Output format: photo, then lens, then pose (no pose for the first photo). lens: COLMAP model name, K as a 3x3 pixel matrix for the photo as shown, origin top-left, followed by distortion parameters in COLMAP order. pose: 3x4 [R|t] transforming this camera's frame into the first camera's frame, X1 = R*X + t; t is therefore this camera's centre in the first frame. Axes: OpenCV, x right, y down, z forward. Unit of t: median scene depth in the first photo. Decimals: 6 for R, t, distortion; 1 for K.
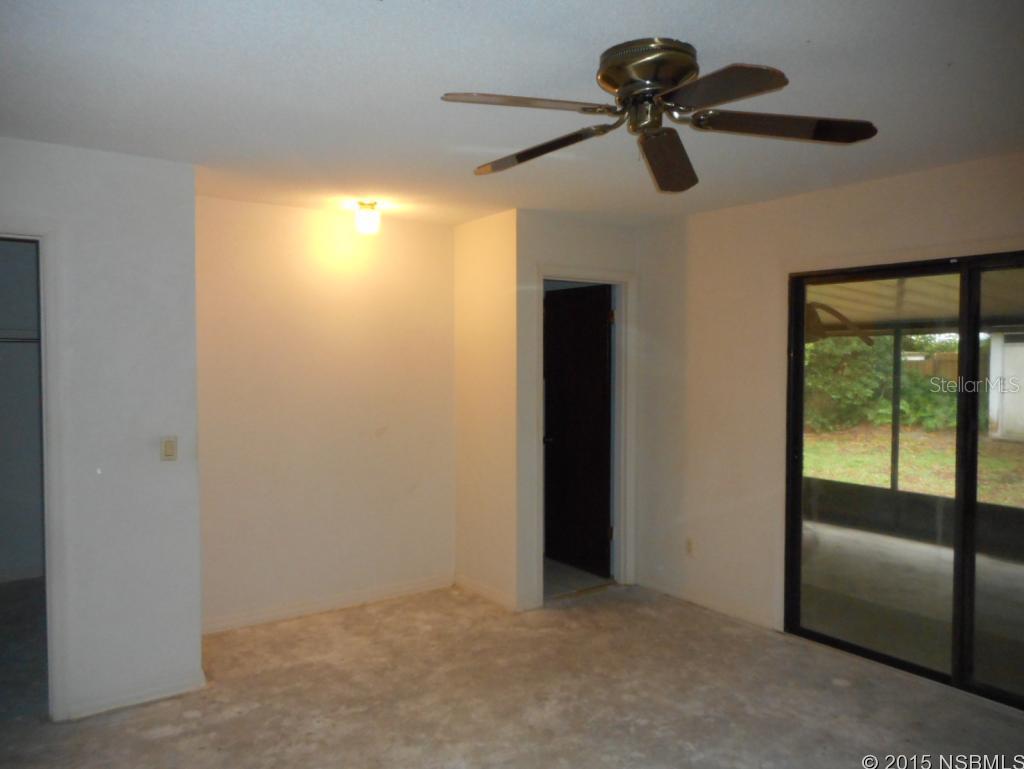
lens RADIAL K [[750.2, 0, 512.0], [0, 750.2, 384.5], [0, 0, 1]] dist [0.004733, 0.003894]
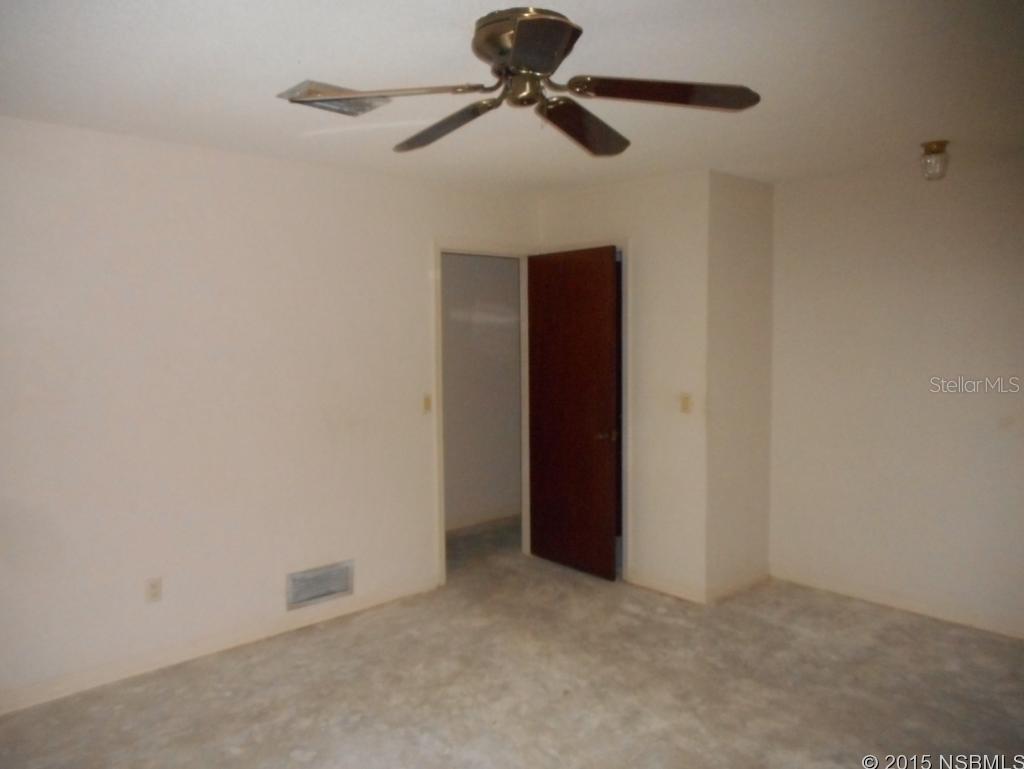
lens RADIAL K [[752.8, 0, 512.0], [0, 752.8, 384.5], [0, 0, 1]] dist [-0.006622, 0.002112]
pose [[0.139400, 0.064003, -0.988166, 0.701392], [-0.021036, 0.997875, 0.061664, -0.016898], [0.990013, 0.012191, 0.140450, 0.505923]]
